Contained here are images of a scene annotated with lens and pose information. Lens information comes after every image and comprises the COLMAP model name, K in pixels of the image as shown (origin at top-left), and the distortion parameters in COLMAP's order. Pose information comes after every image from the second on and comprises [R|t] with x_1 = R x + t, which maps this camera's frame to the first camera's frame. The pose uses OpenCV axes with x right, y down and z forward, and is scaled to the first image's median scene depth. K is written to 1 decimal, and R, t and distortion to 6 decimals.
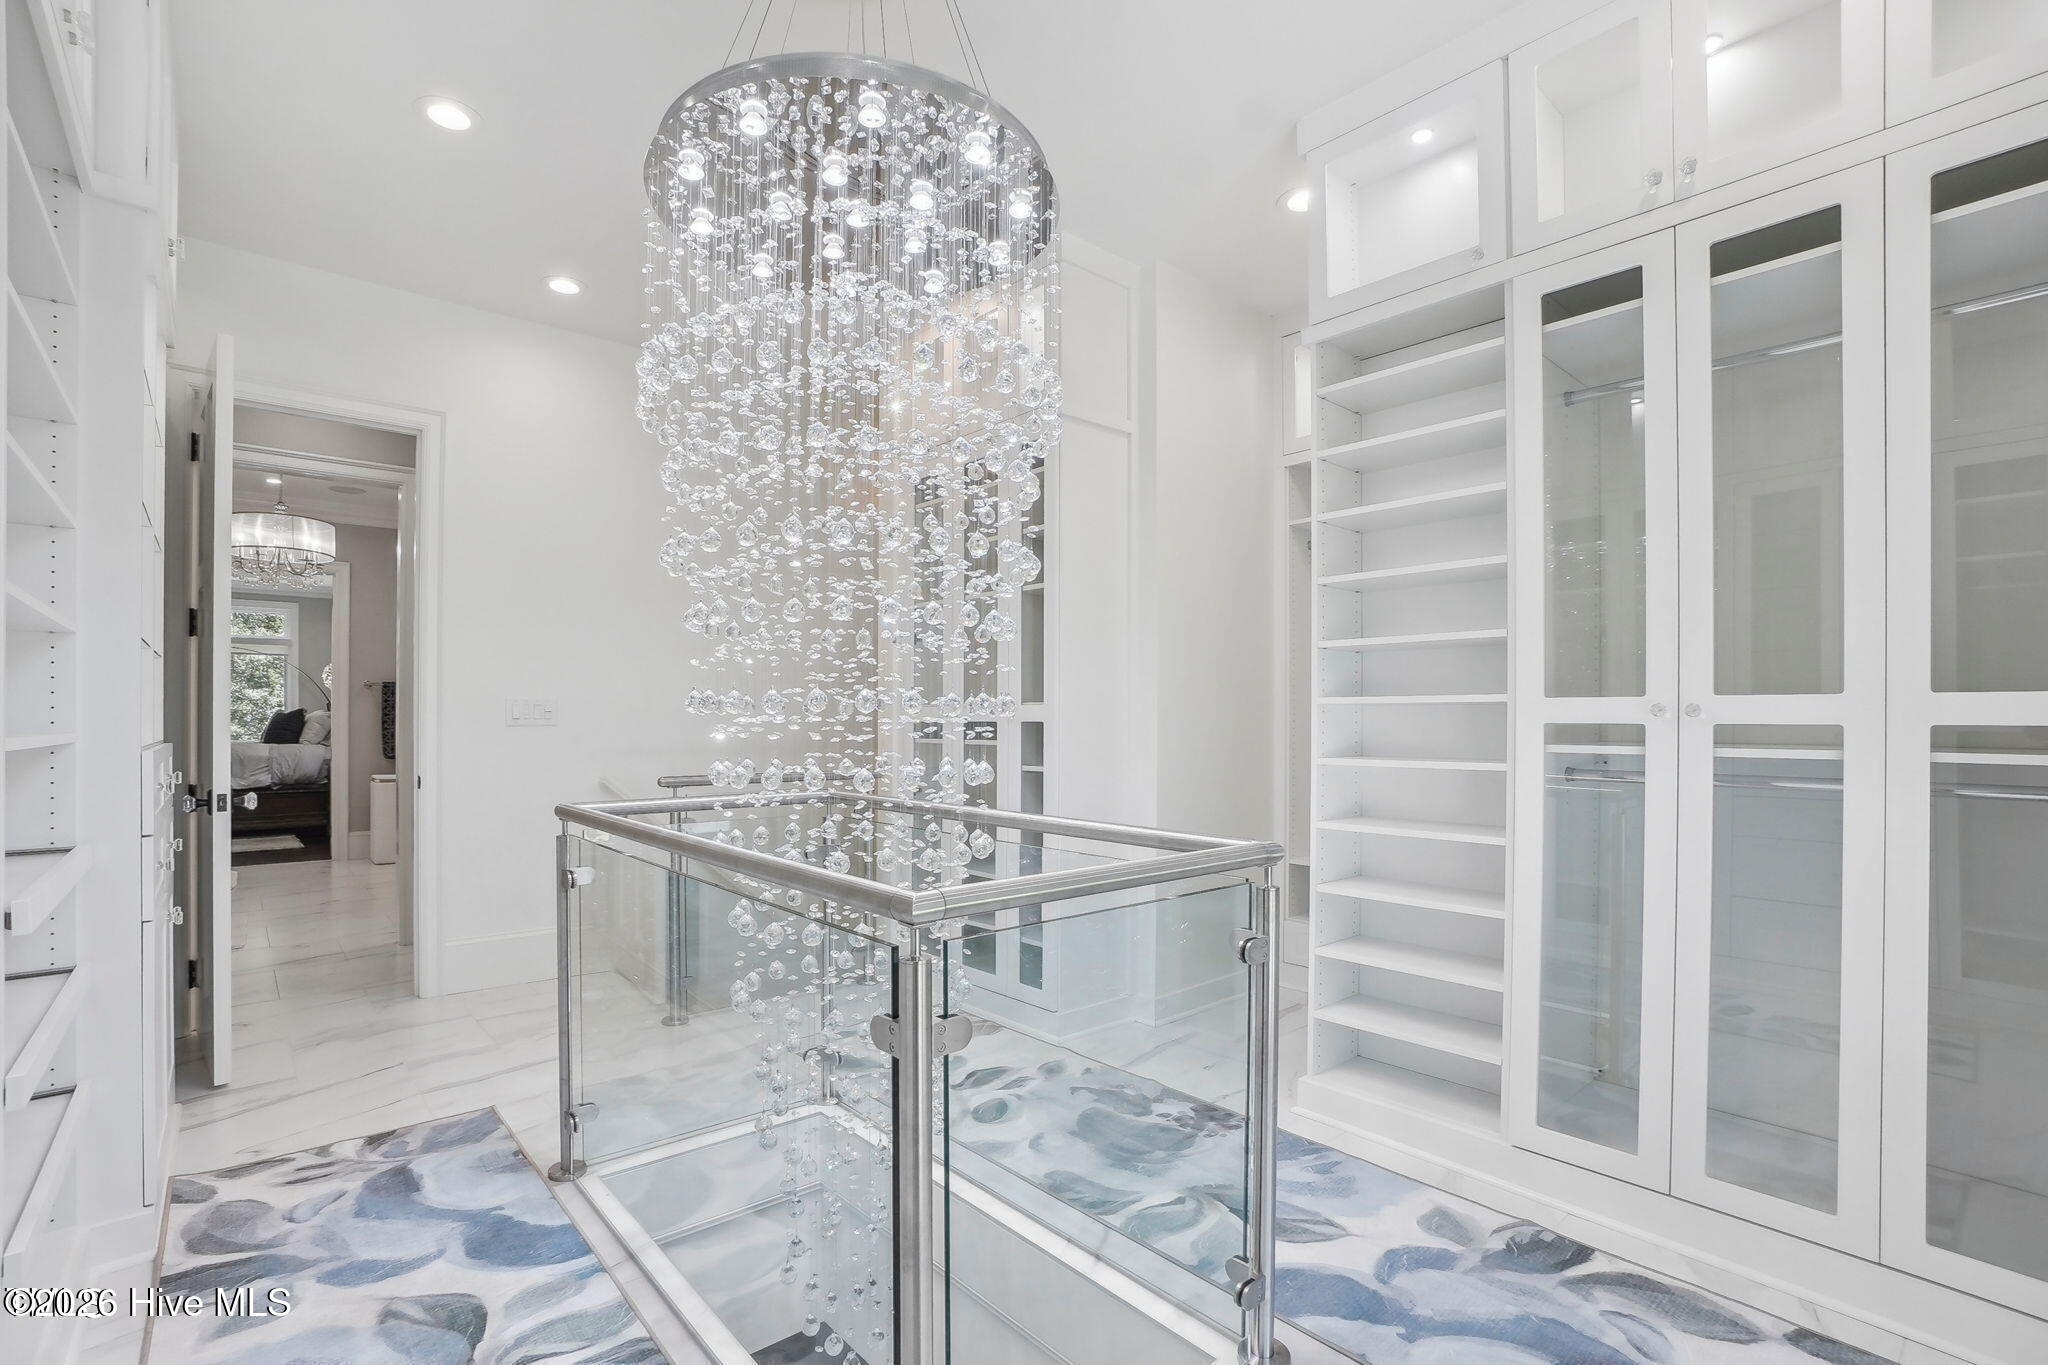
lens RADIAL K [[938.0, 0, 1015.9], [0, 938.0, 700.8], [0, 0, 1]] dist [-0.069031, 0.024519]
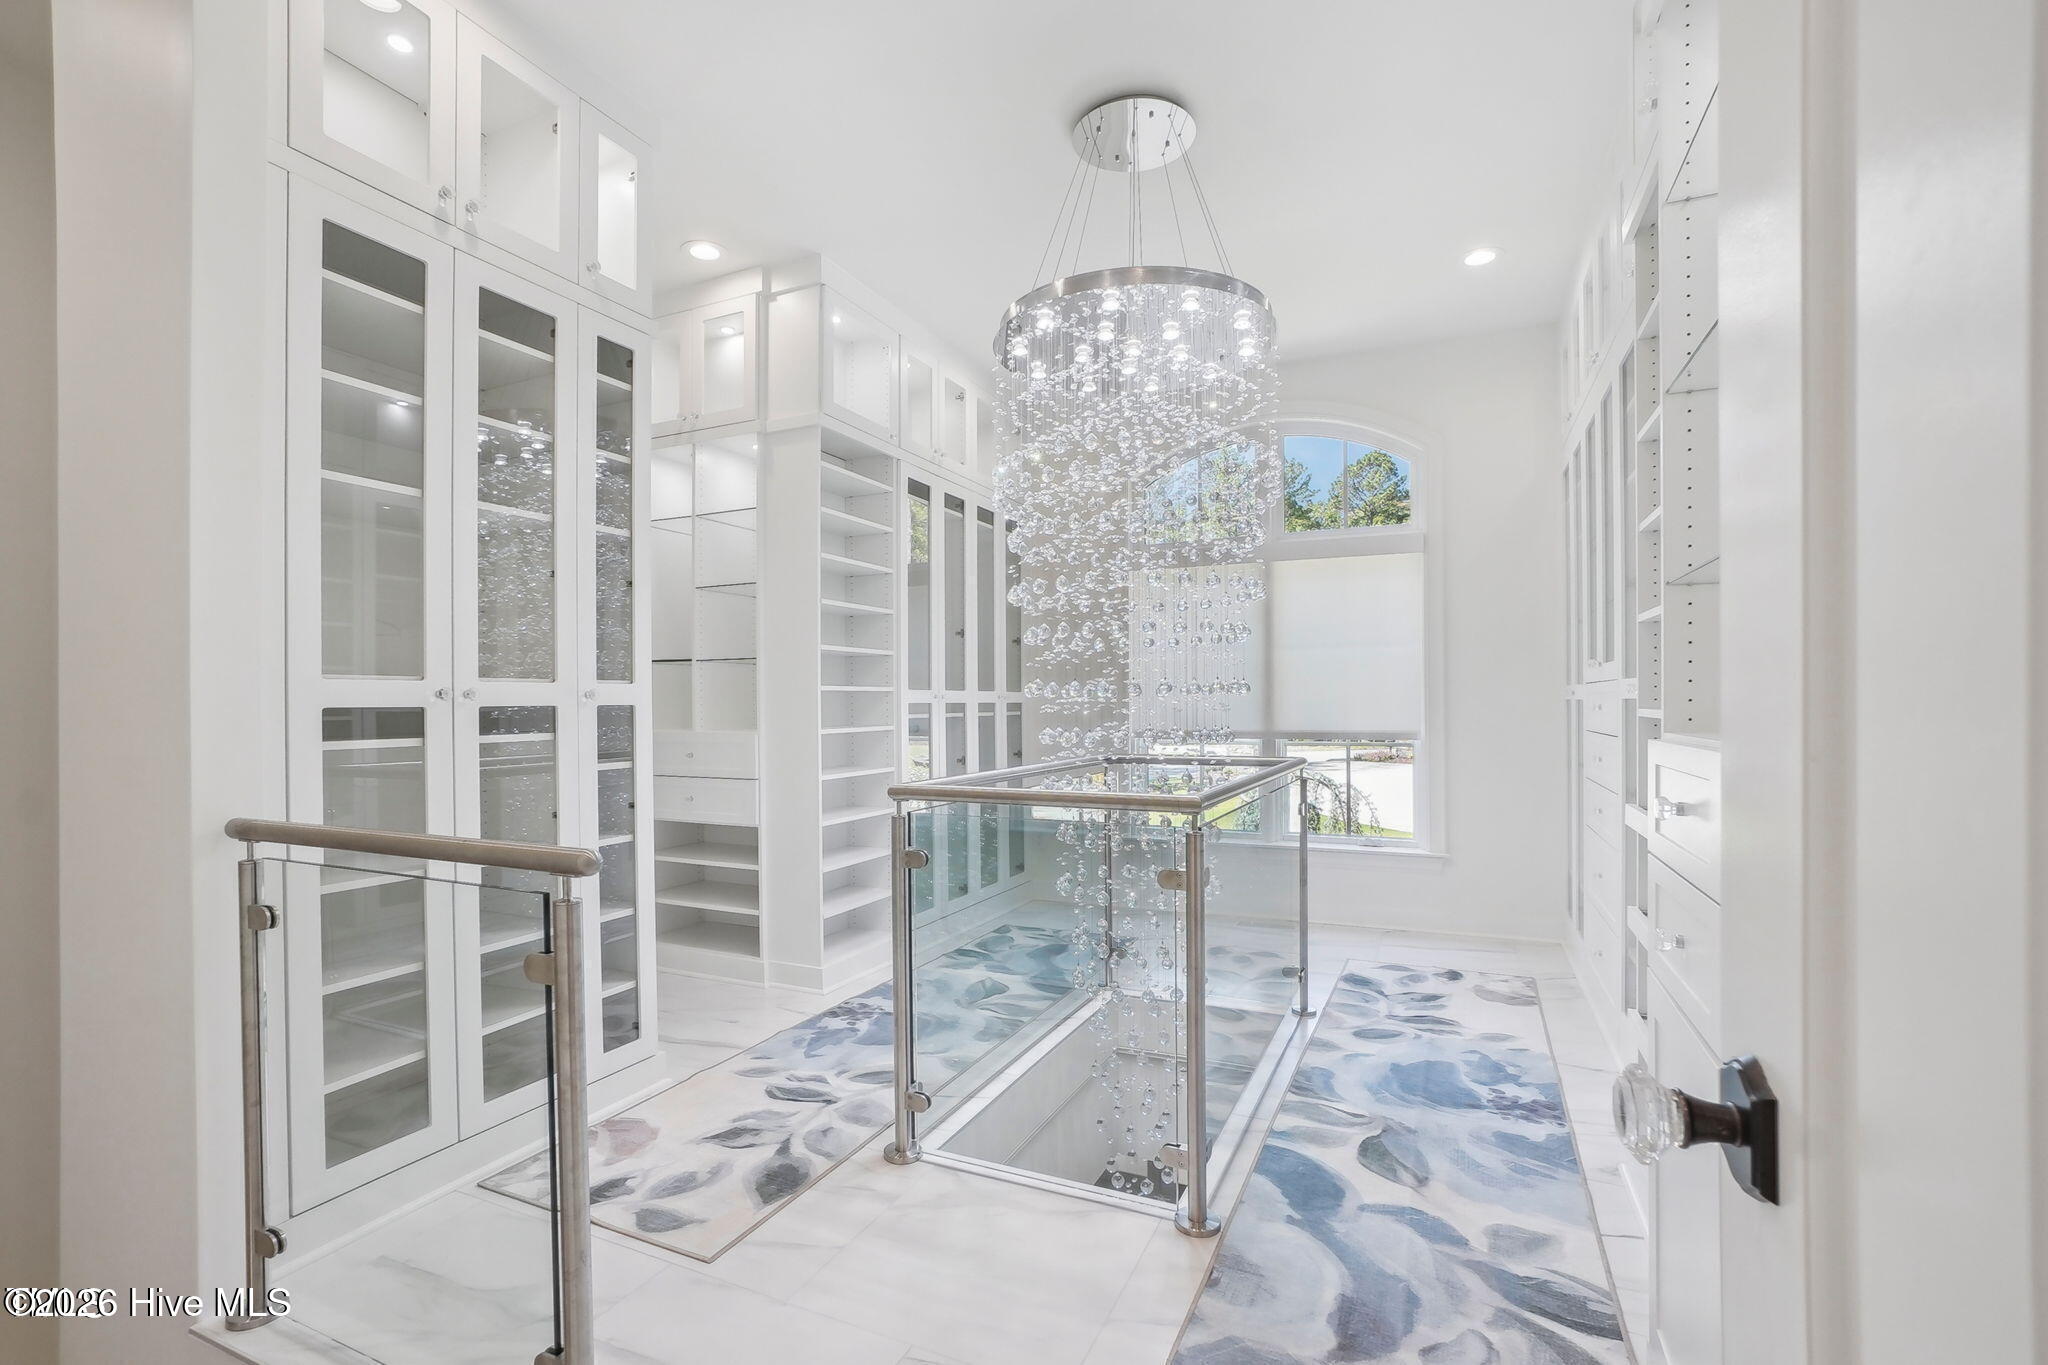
lens RADIAL K [[929.1, 0, 1011.8], [0, 929.1, 698.0], [0, 0, 1]] dist [-0.001720, 0.000121]
pose [[-0.403025, 0.003159, 0.915184, -1.401870], [-0.021578, 0.999683, -0.012953, 0.035341], [-0.914935, -0.024968, -0.402829, 1.744161]]
